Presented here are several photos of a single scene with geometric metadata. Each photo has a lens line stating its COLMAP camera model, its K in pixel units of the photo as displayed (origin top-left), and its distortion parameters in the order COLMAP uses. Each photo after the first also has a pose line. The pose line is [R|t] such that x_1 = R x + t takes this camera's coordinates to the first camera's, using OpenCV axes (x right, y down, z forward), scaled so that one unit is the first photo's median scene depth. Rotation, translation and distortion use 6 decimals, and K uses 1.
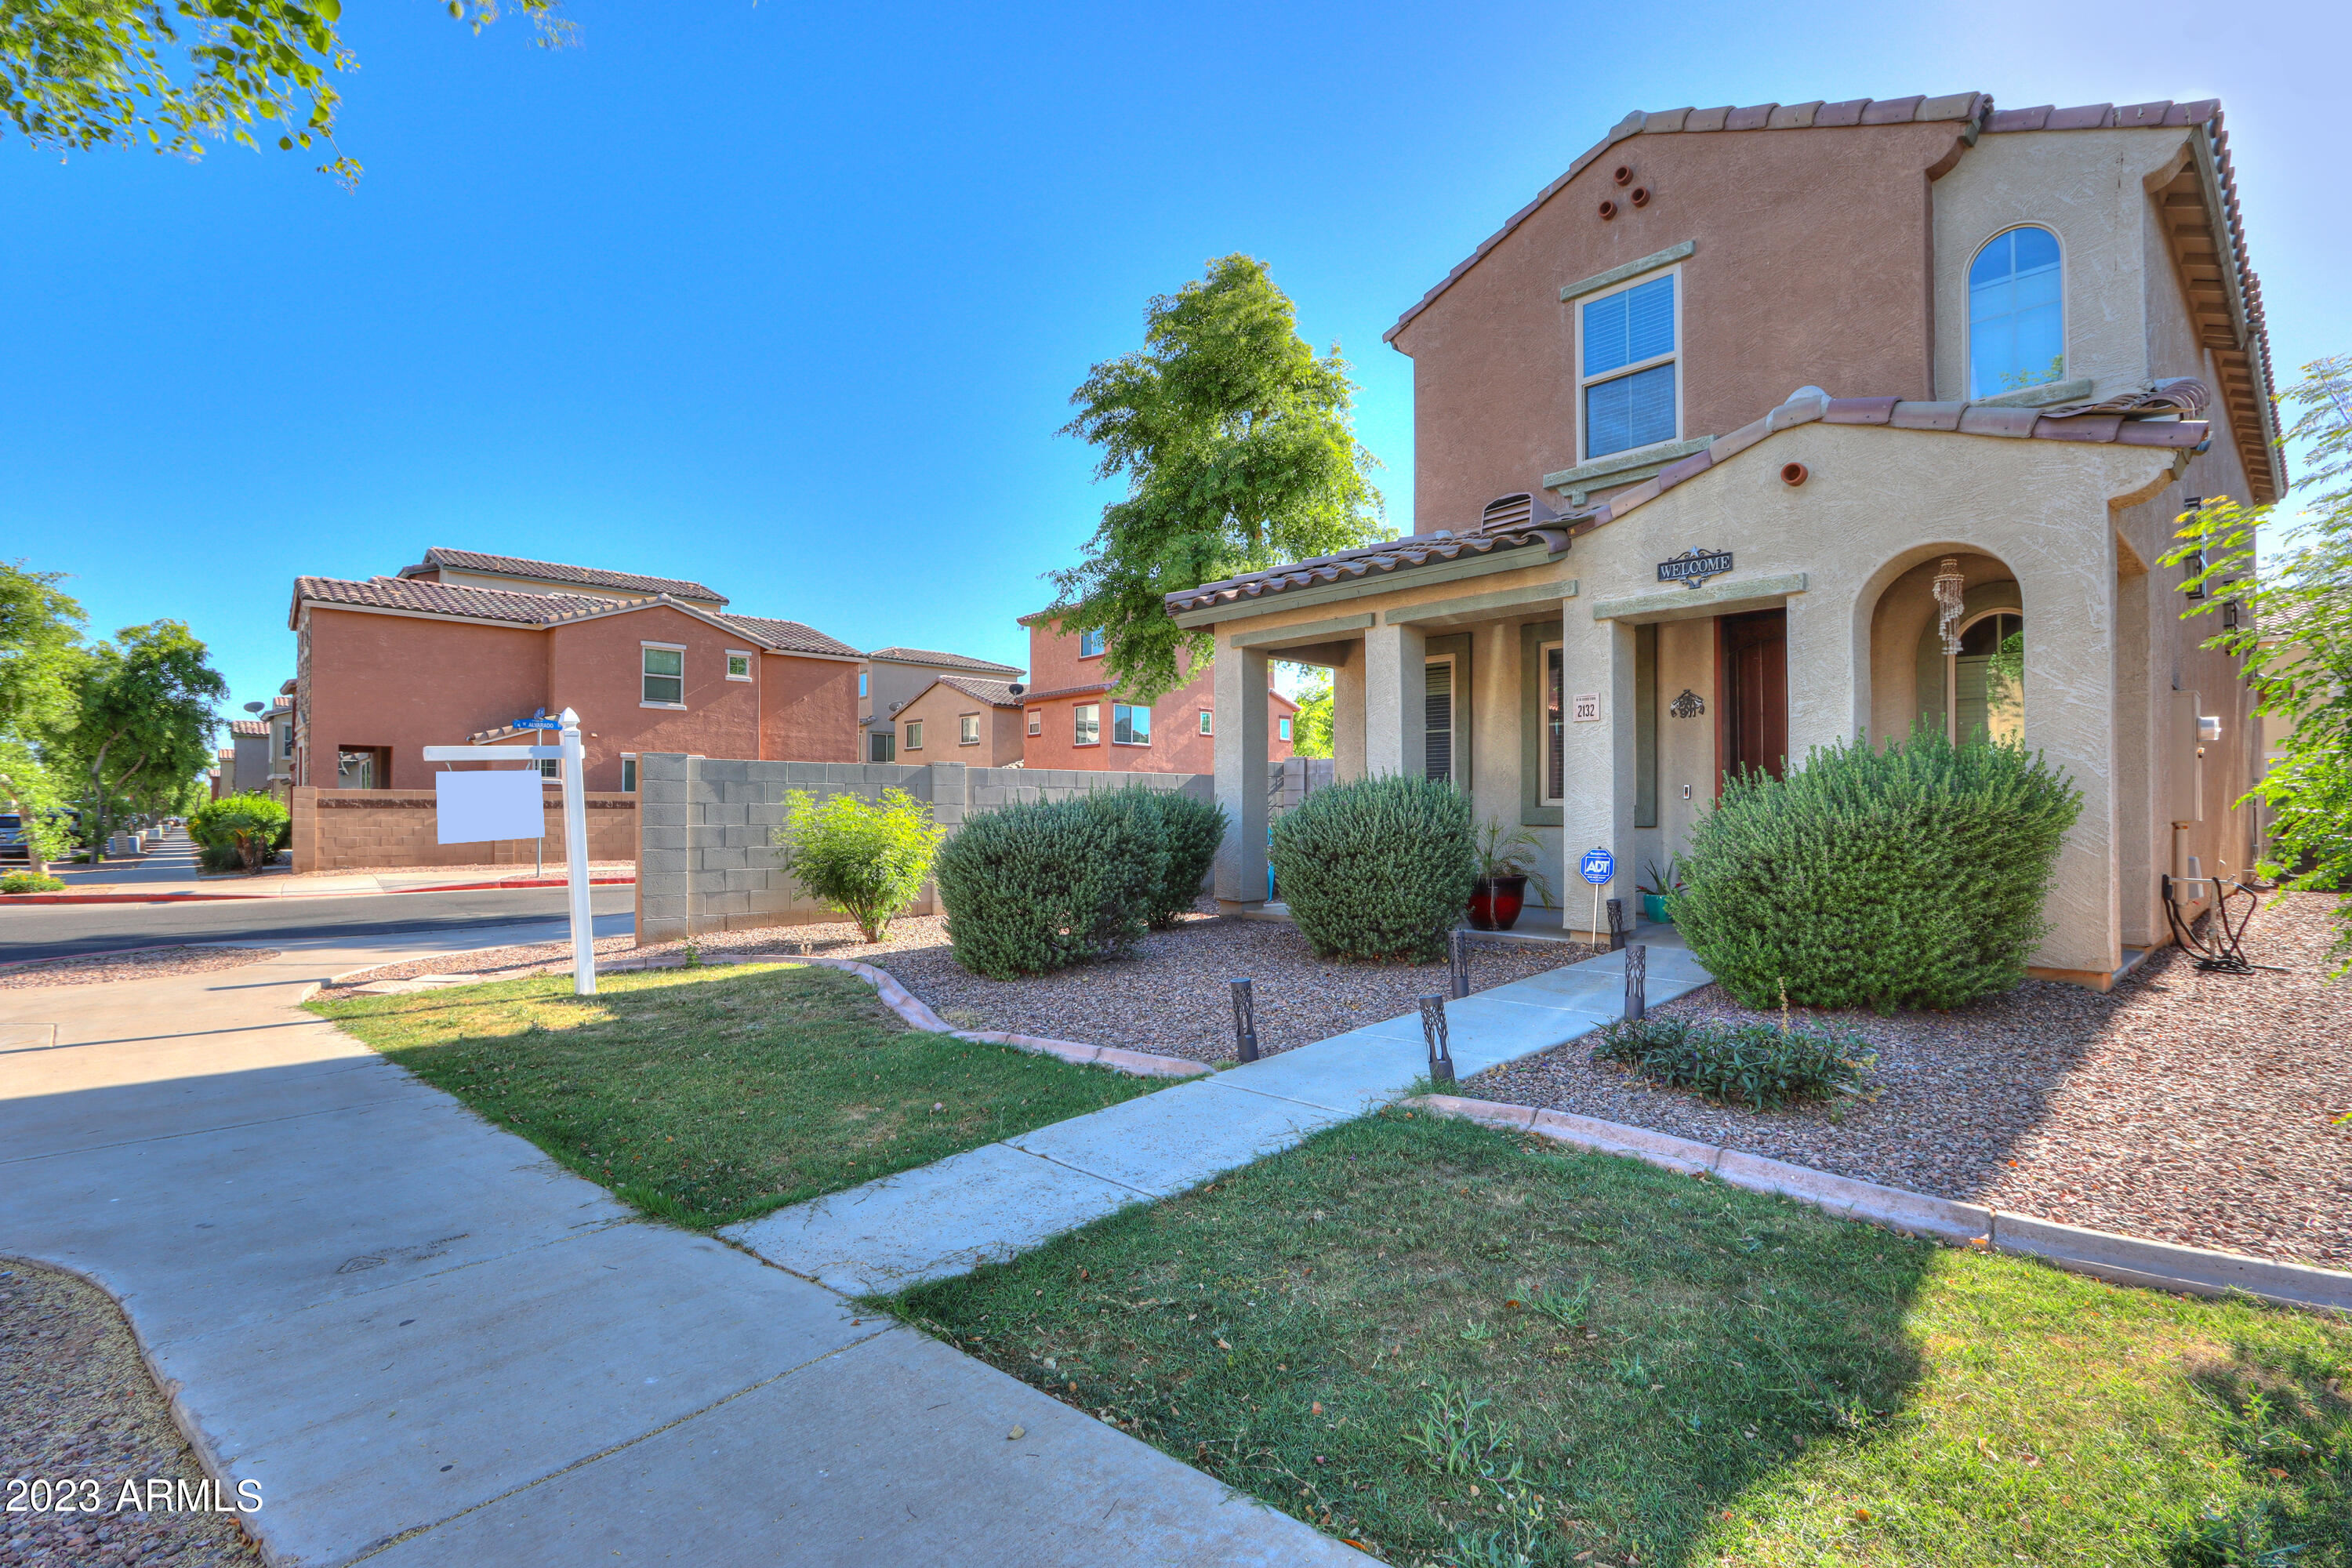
lens RADIAL K [[1100.2, 0, 1188.3], [0, 1100.2, 785.1], [0, 0, 1]] dist [-0.001731, 0.000034]
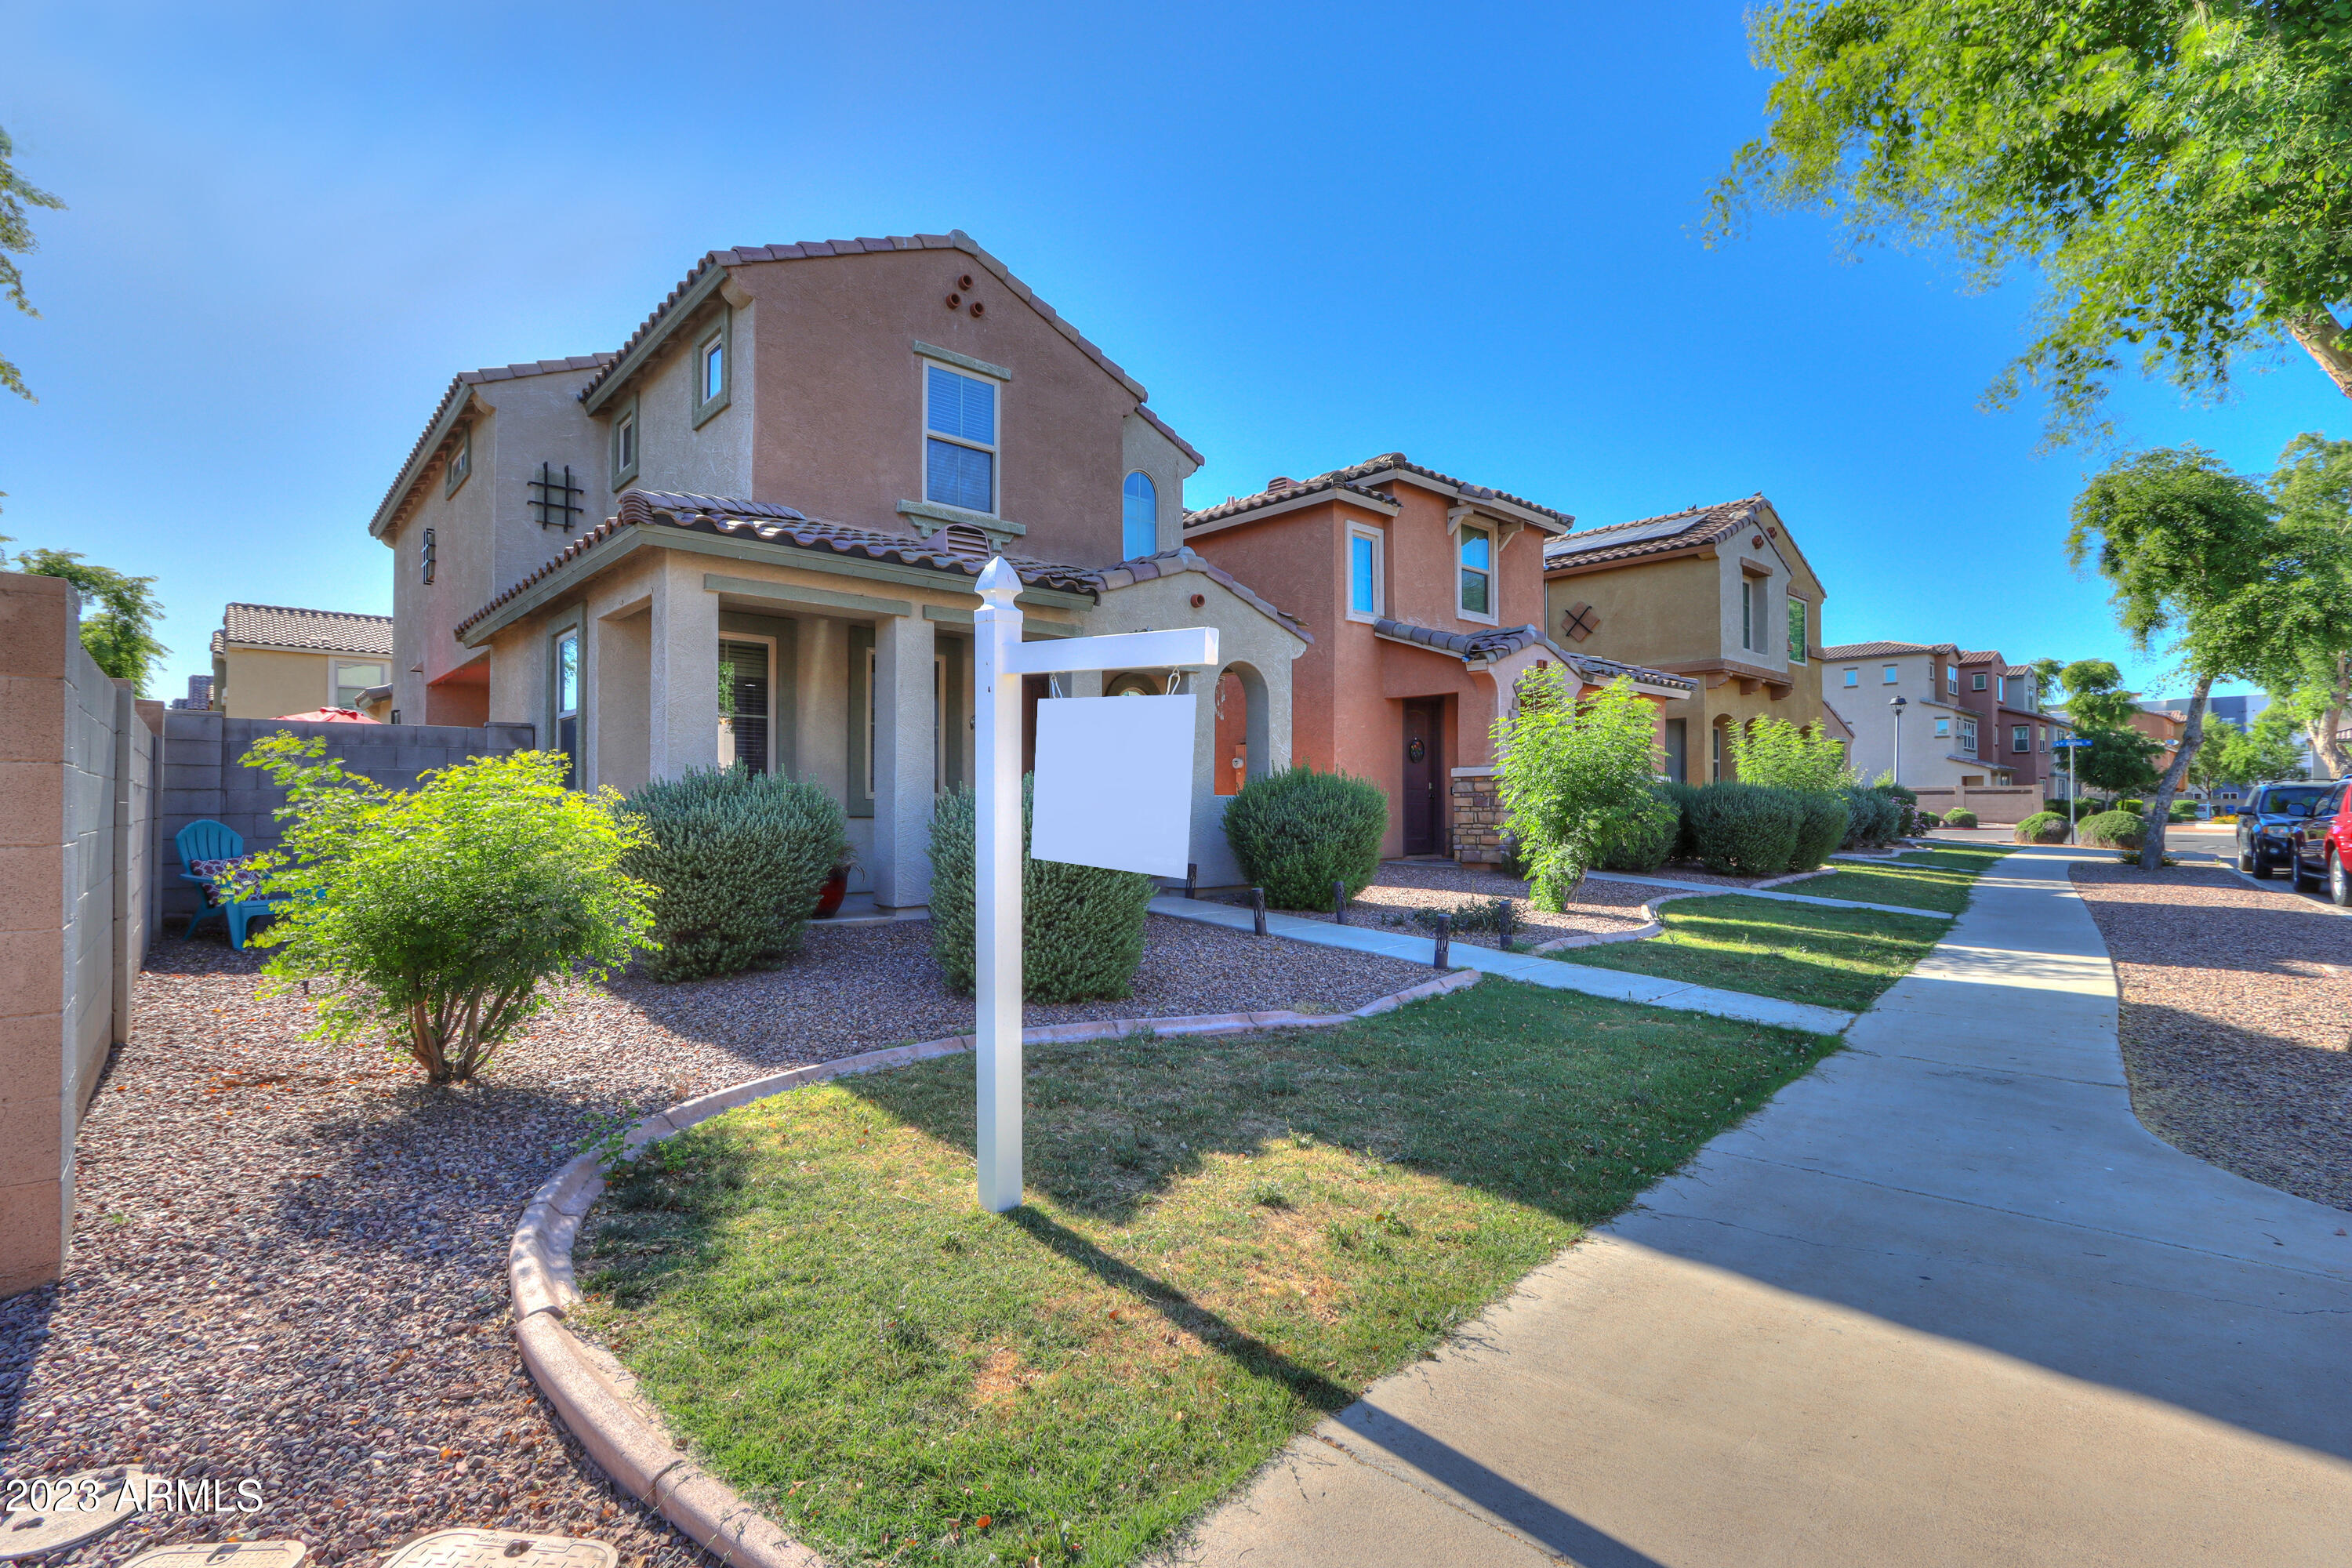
lens RADIAL K [[1091.1, 0, 1151.0], [0, 1091.1, 782.3], [0, 0, 1]] dist [-0.003139, -0.000036]
pose [[0.032614, 0.019599, 0.999276, -0.803351], [-0.030382, 0.999365, -0.018609, 0.016694], [-0.999006, -0.029753, 0.033189, 0.744688]]
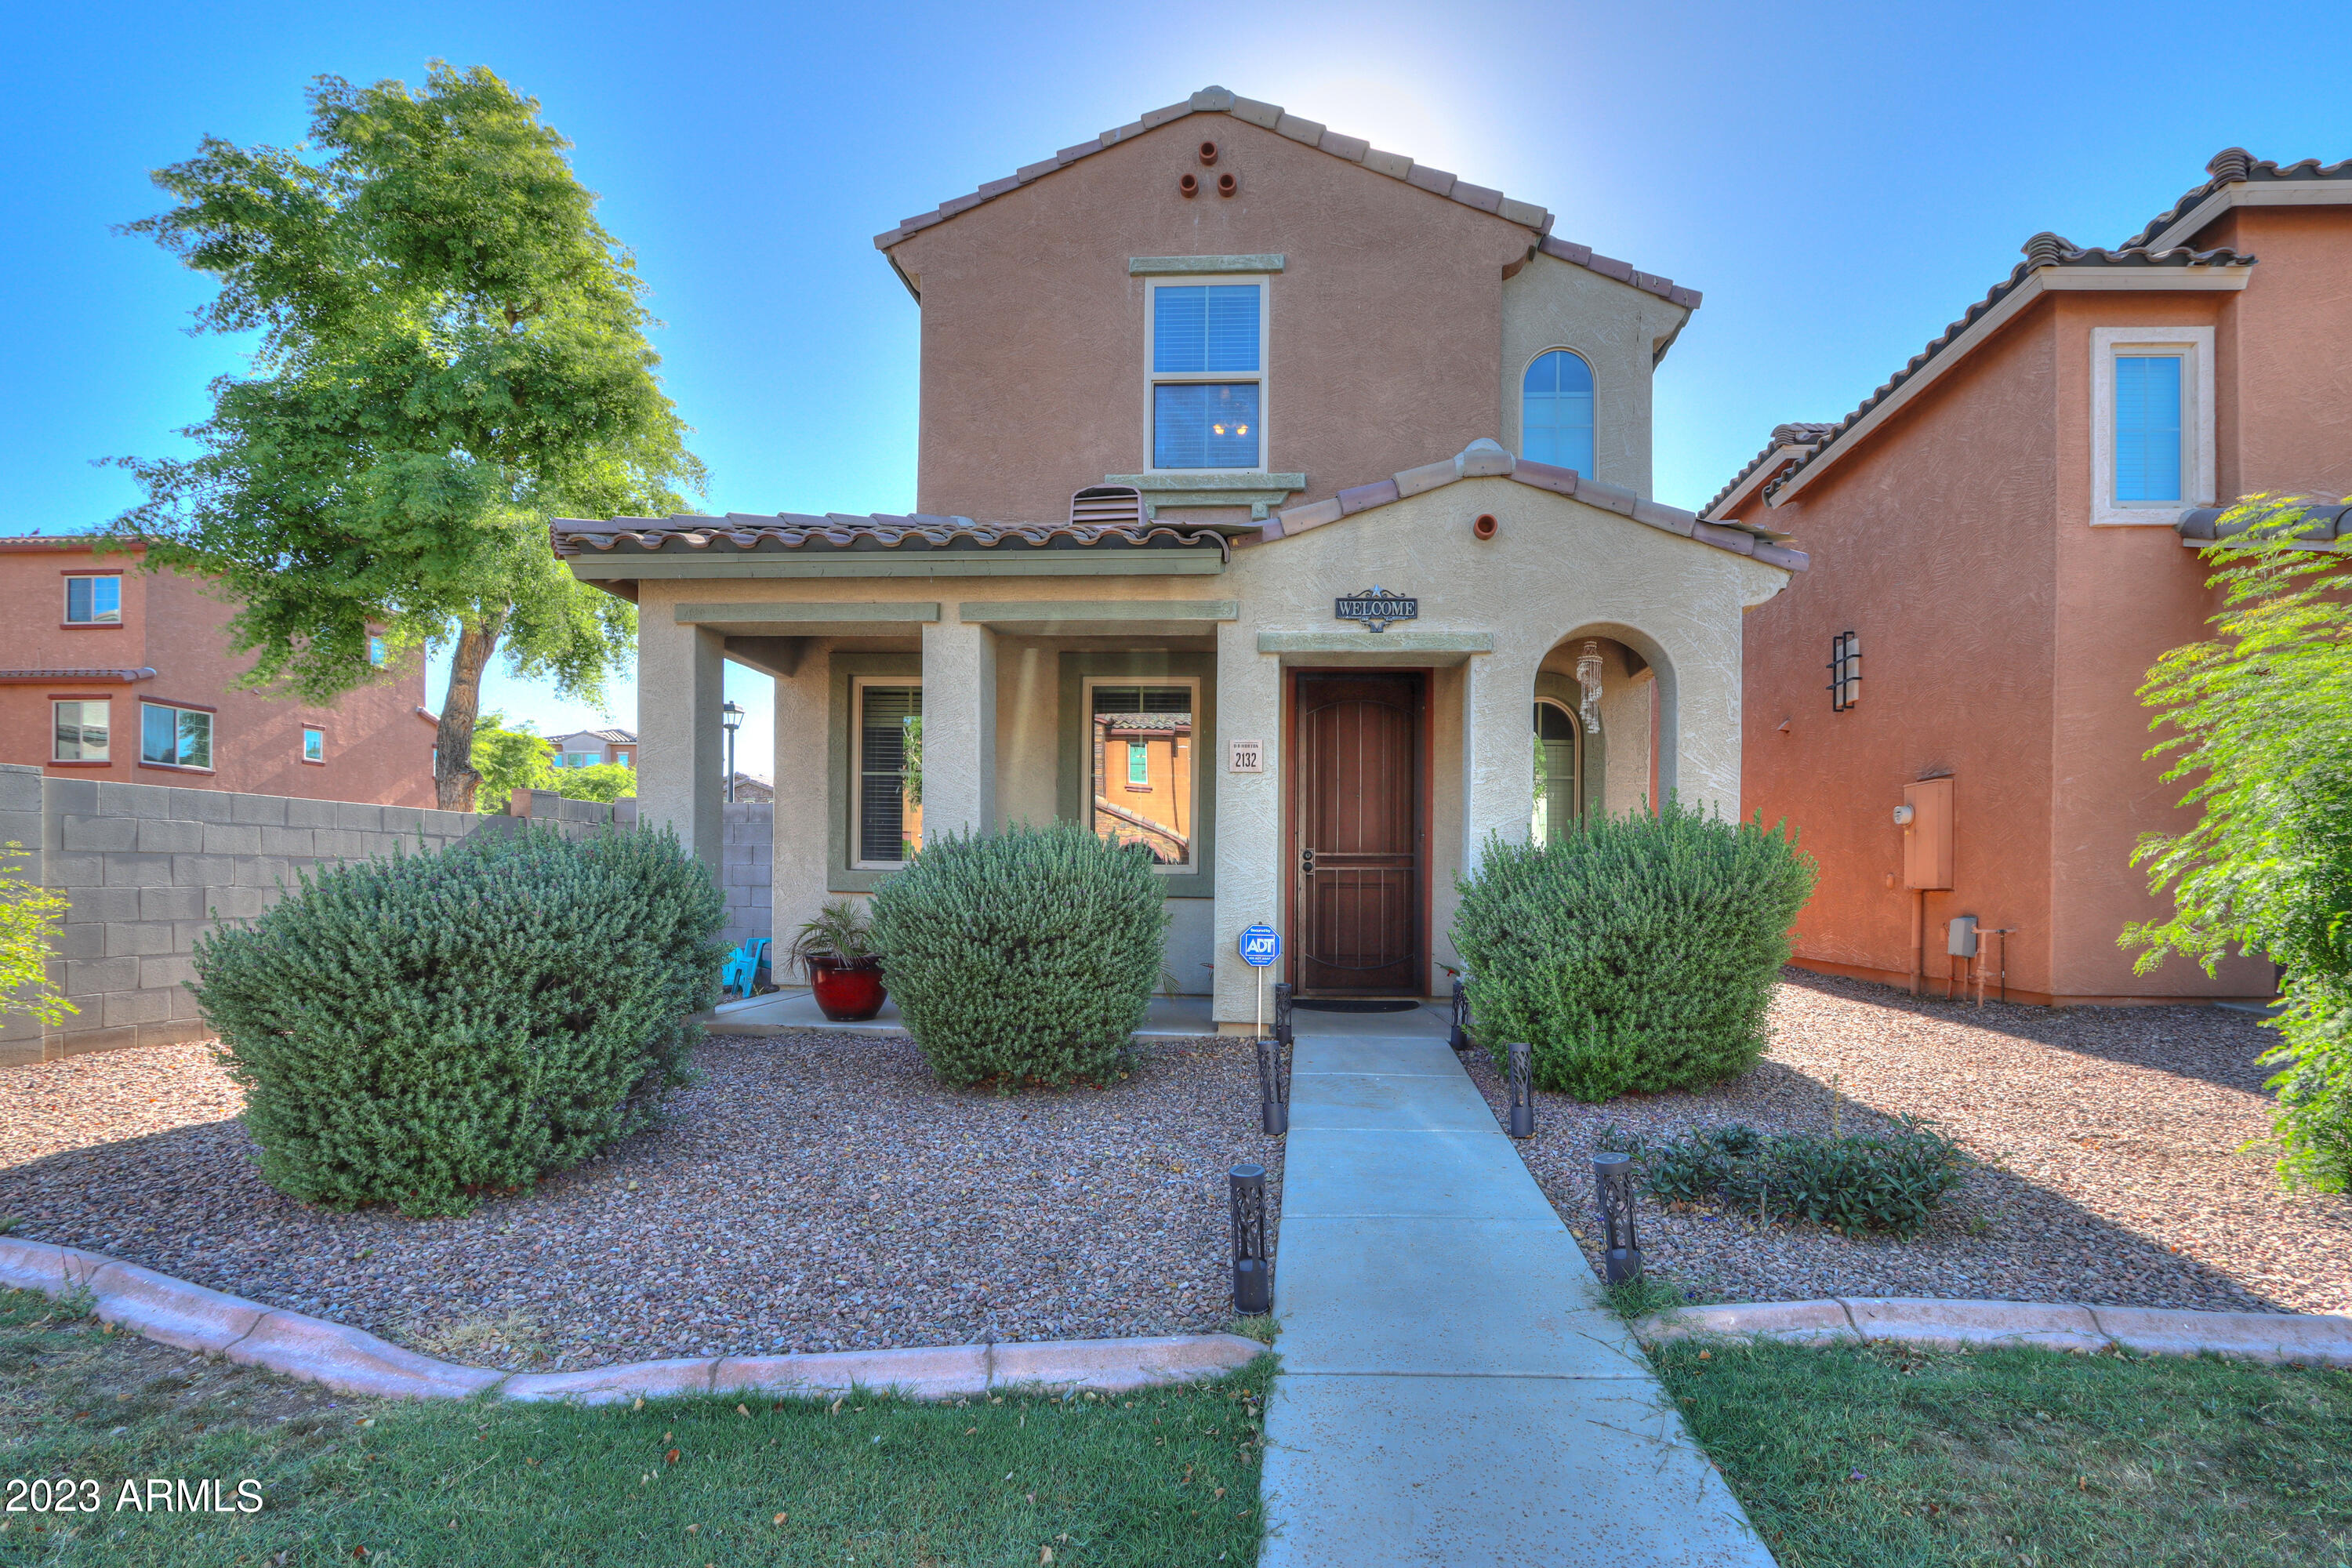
lens RADIAL K [[1130.2, 0, 1235.0], [0, 1130.2, 886.1], [0, 0, 1]] dist [-0.015412, 0.001643]
pose [[0.727396, 0.007602, 0.686176, -0.198813], [-0.028641, 0.999404, 0.019290, 0.010137], [-0.685620, -0.033684, 0.727180, 0.319695]]
